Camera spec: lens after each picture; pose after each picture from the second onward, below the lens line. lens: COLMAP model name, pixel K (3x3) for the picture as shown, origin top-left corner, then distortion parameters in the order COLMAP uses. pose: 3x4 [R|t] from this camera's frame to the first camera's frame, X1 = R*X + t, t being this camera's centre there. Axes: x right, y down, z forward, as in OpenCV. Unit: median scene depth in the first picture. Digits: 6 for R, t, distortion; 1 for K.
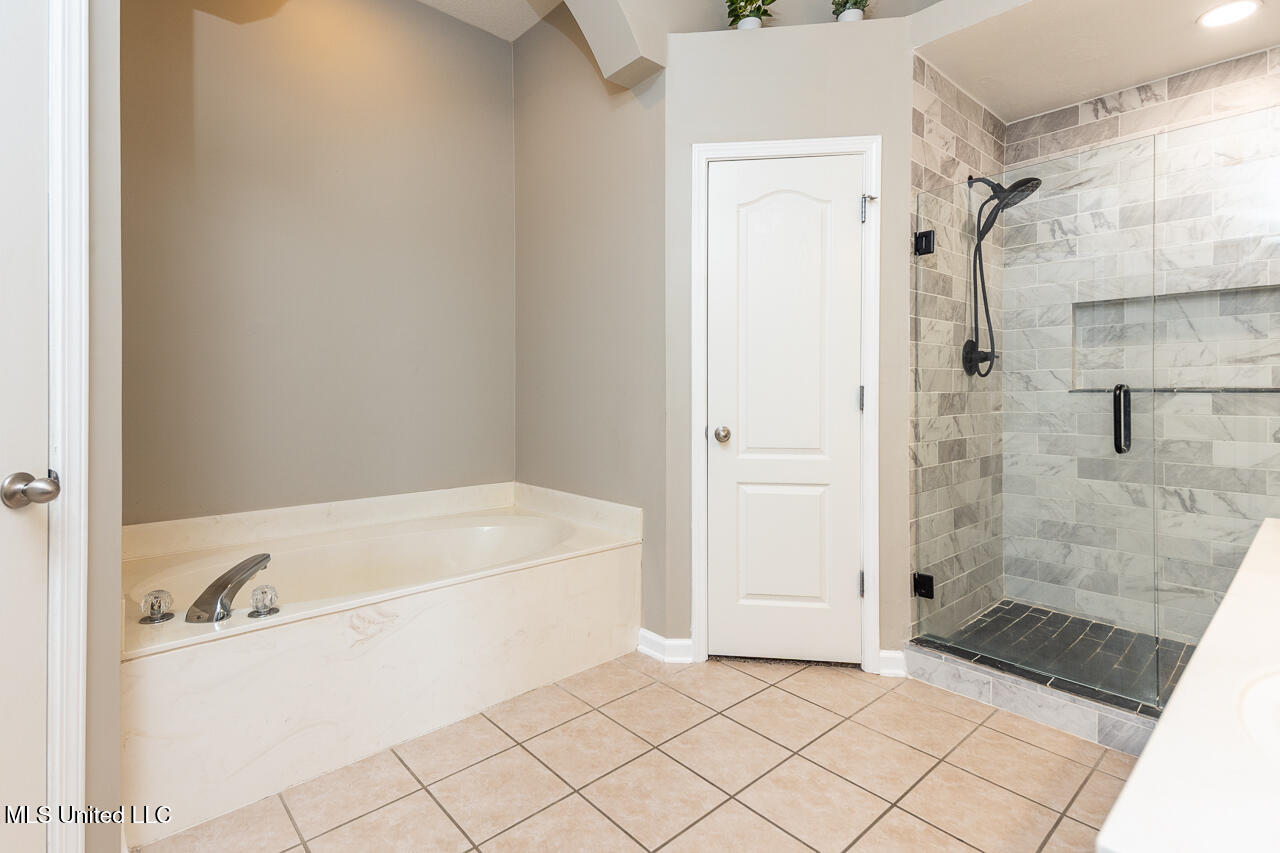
lens RADIAL K [[613.5, 0, 633.9], [0, 613.5, 396.5], [0, 0, 1]] dist [0.058209, -0.032374]
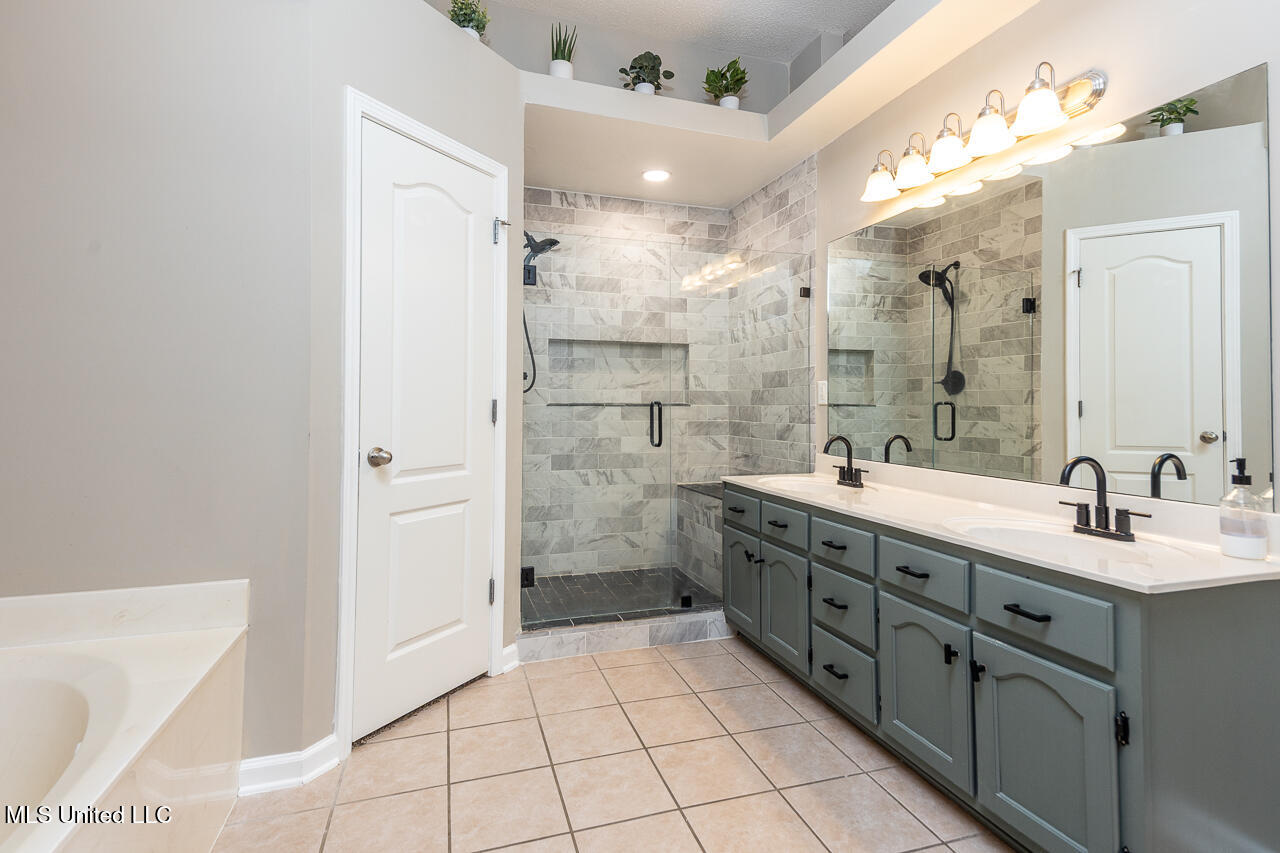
lens RADIAL K [[613.5, 0, 633.9], [0, 613.5, 396.5], [0, 0, 1]] dist [0.058209, -0.032374]
pose [[0.391814, 0.015327, 0.919917, -0.474548], [0.001161, 0.999852, -0.017154, -0.004453], [-0.920044, 0.007789, 0.391739, 0.365137]]
